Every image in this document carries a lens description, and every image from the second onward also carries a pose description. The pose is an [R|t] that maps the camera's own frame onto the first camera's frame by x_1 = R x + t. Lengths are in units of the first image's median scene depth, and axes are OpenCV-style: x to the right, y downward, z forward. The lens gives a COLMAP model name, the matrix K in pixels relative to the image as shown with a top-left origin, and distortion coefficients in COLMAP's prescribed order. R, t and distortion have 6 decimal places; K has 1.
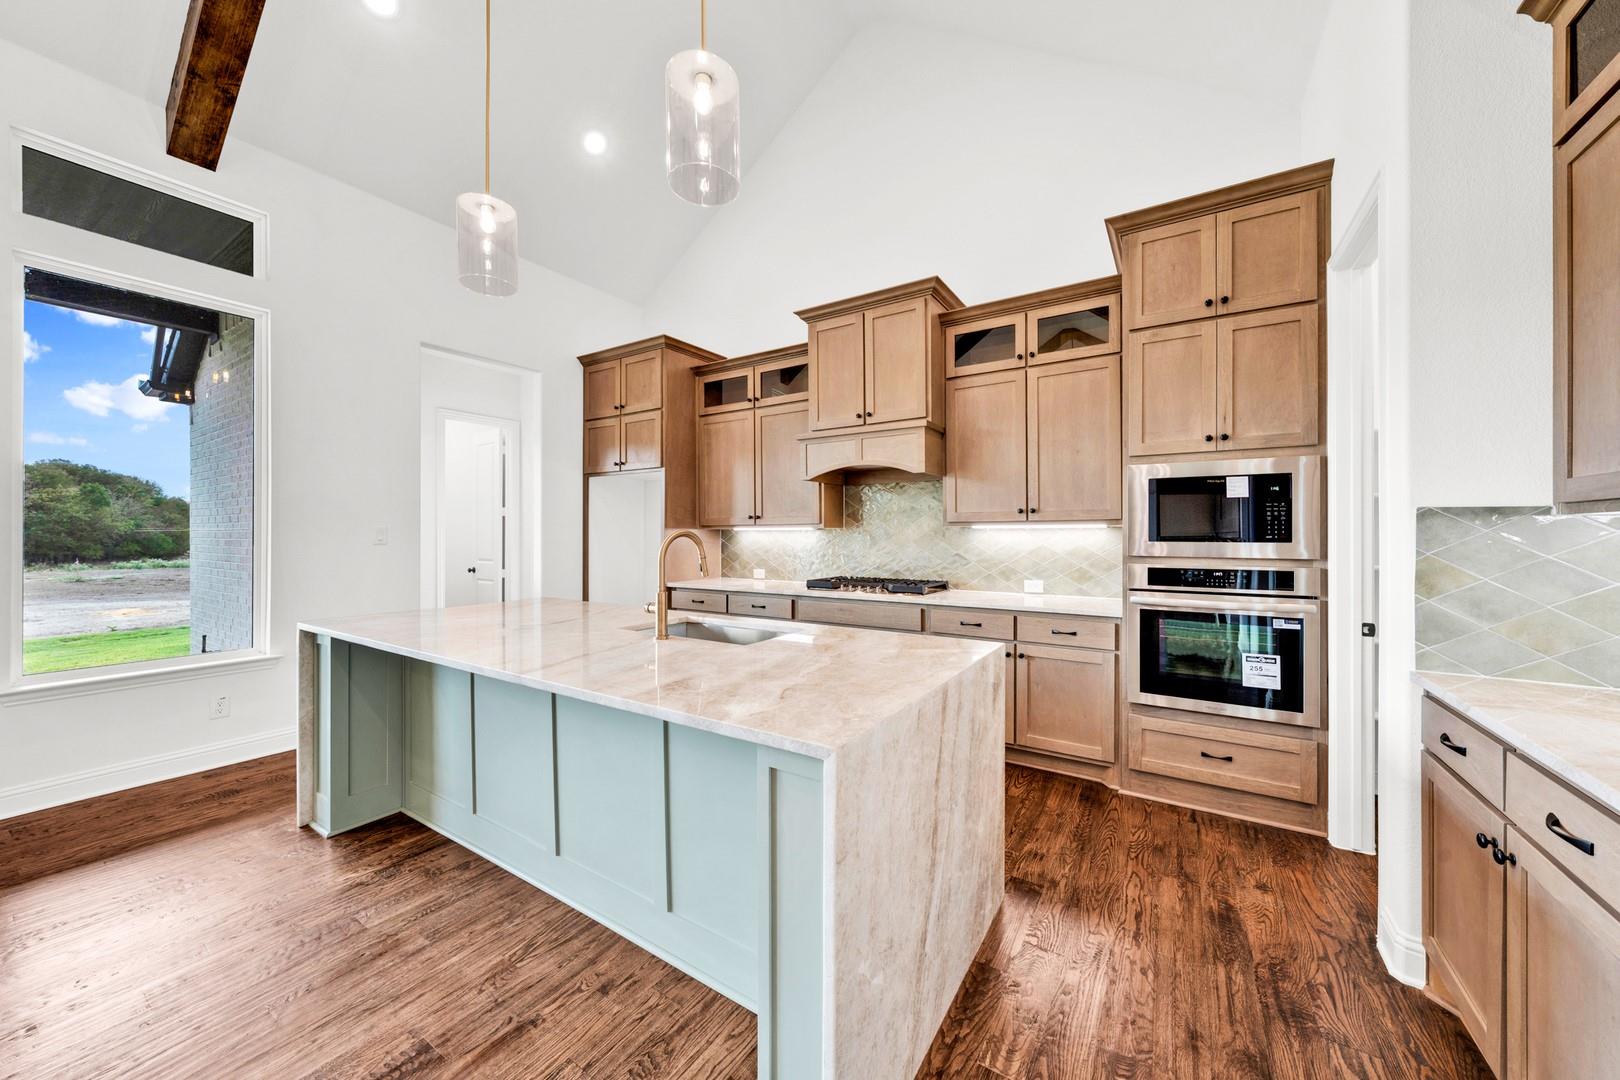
lens RADIAL K [[560.5, 0, 845.2], [0, 560.5, 530.8], [0, 0, 1]] dist [0.002792, 0.000399]
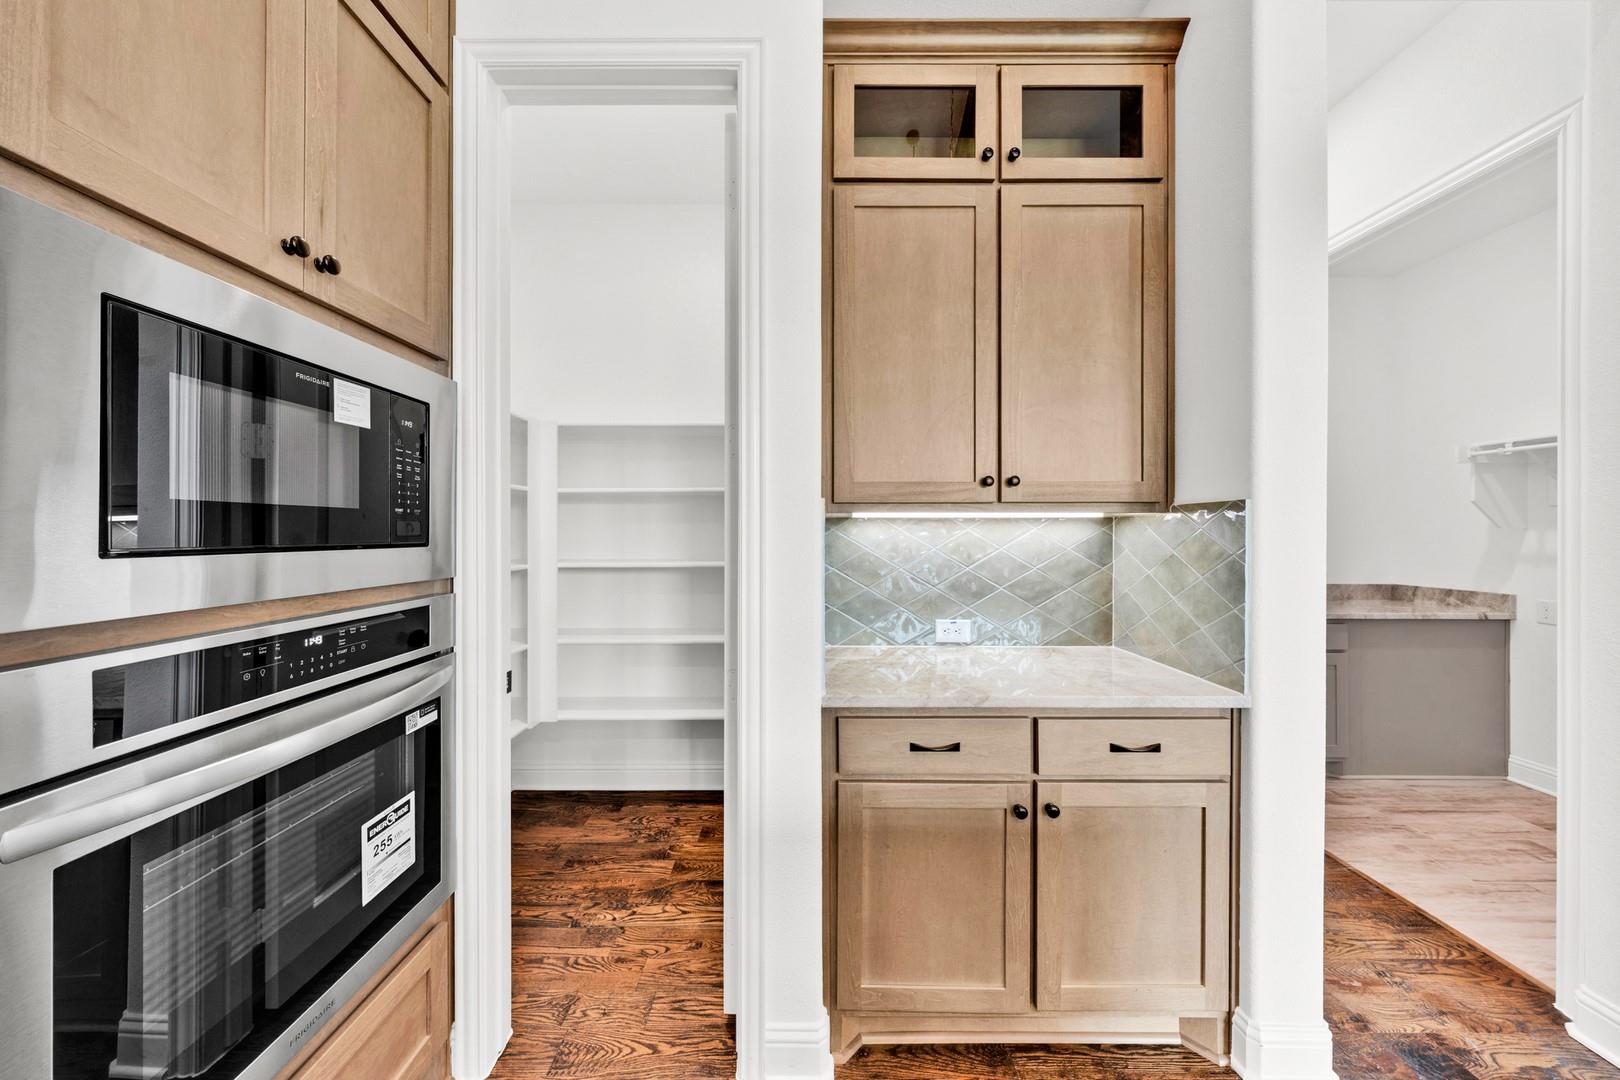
lens RADIAL K [[547.3, 0, 804.7], [0, 547.3, 529.0], [0, 0, 1]] dist [-0.004008, 0.000489]
pose [[-0.507418, -0.000511, 0.861700, 0.174584], [-0.008656, 0.999952, -0.004504, 0.004269], [-0.861657, -0.009745, -0.507398, 0.756906]]
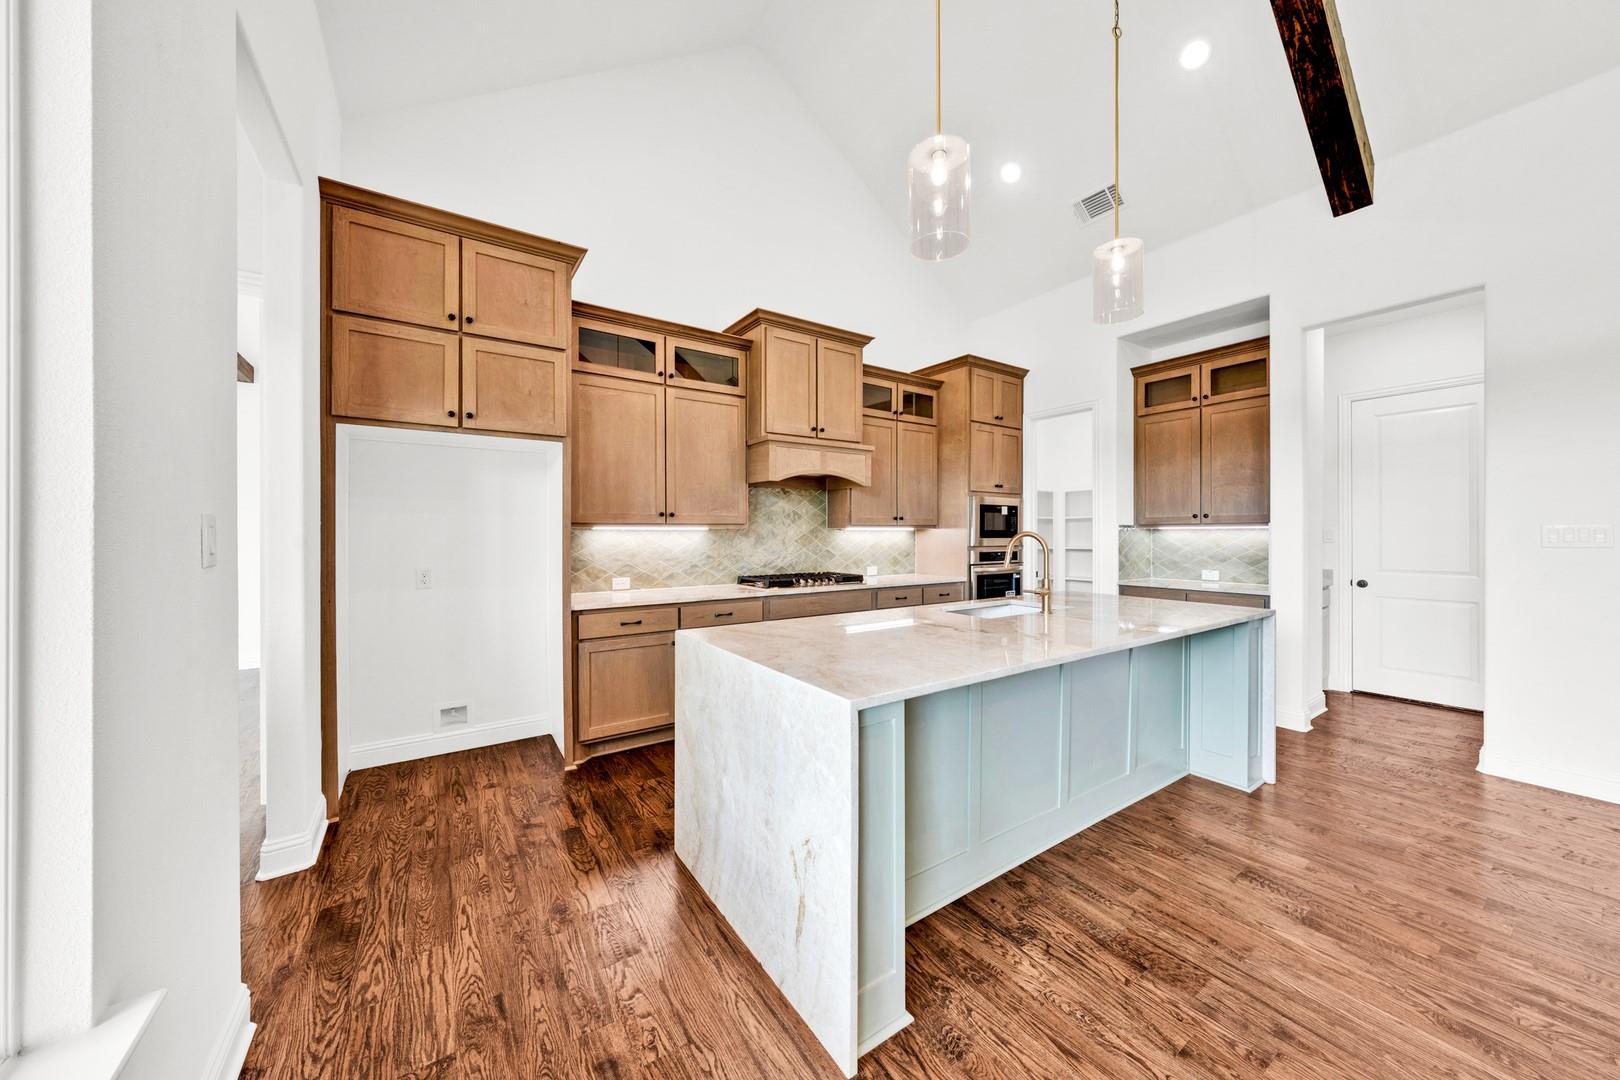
lens RADIAL K [[547.3, 0, 801.4], [0, 547.3, 536.7], [0, 0, 1]] dist [-0.004008, 0.000489]
pose [[0.433393, -0.004551, 0.901193, -1.175959], [-0.003955, 0.999968, 0.006951, 0.003556], [-0.901196, -0.006577, 0.433362, 0.658939]]
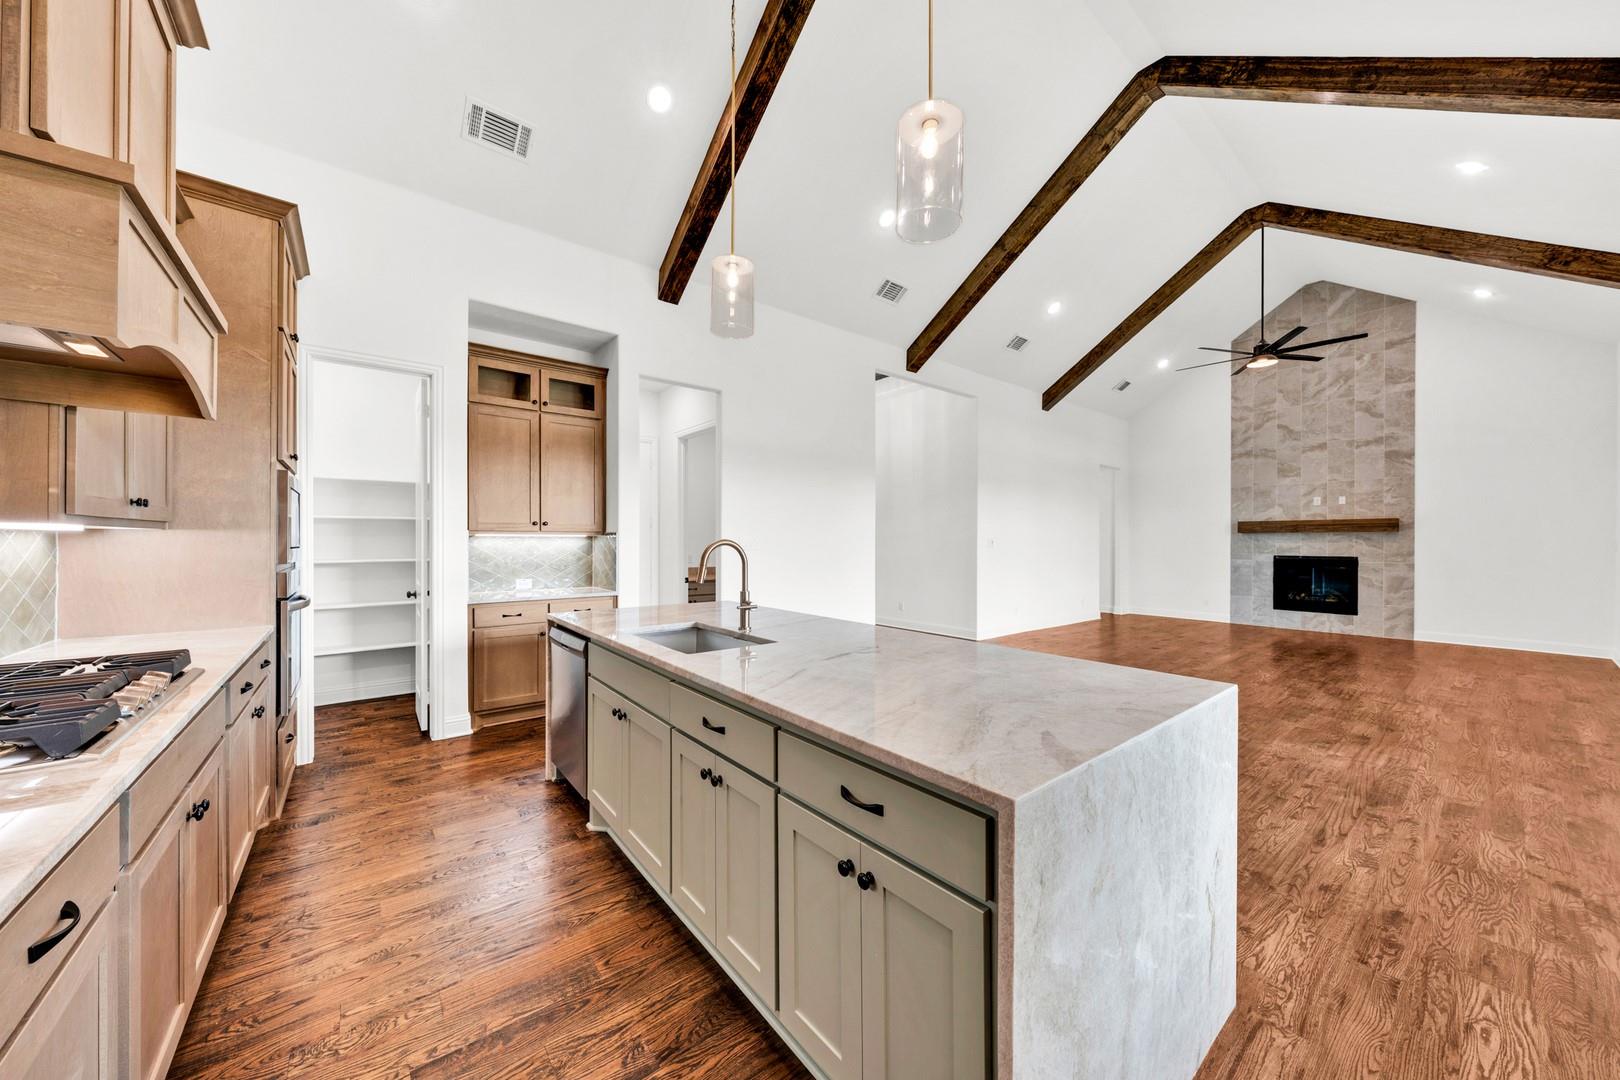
lens RADIAL K [[560.5, 0, 799.1], [0, 560.5, 540.7], [0, 0, 1]] dist [0.002792, 0.000399]
pose [[-0.931556, -0.001994, 0.363593, -0.592478], [-0.004820, 0.999965, -0.006866, 0.006470], [-0.363567, -0.008148, -0.931533, 1.413694]]
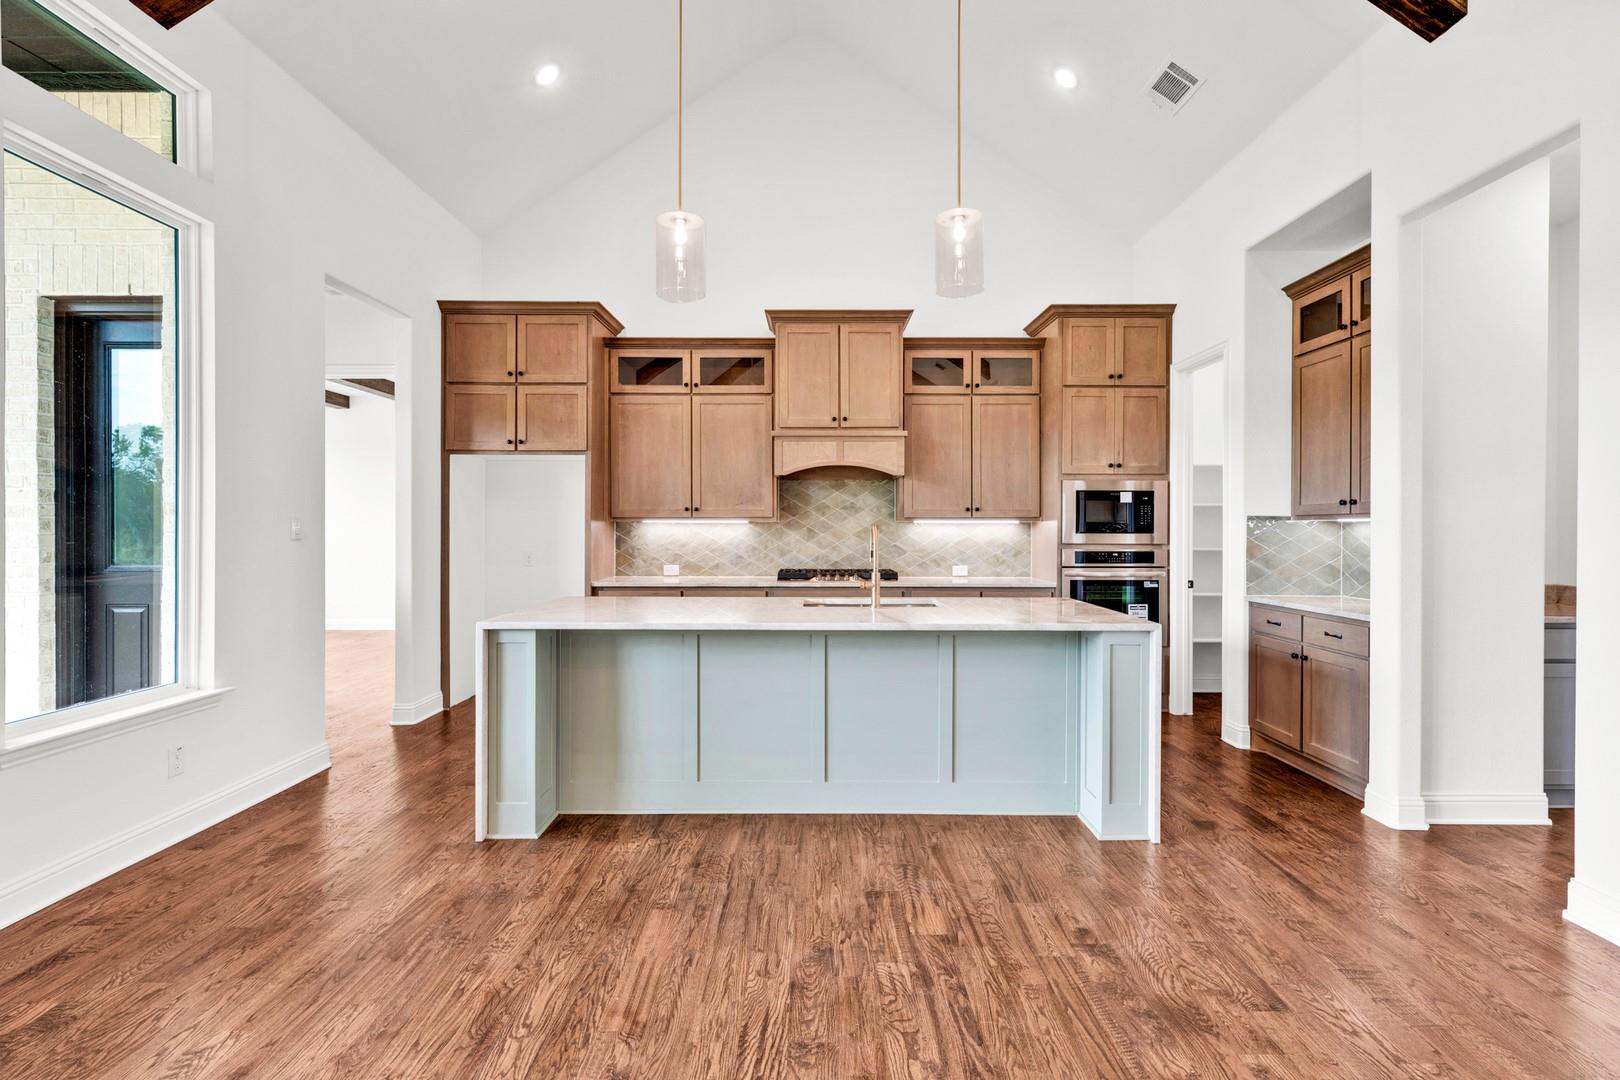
lens RADIAL K [[751.7, 0, 817.3], [0, 751.7, 526.9], [0, 0, 1]] dist [0.004186, 0.001111]
pose [[0.856213, 0.001875, 0.516619, -0.915074], [-0.005446, 0.999971, 0.005397, -0.004044], [-0.516594, -0.007434, 0.856198, -0.283545]]
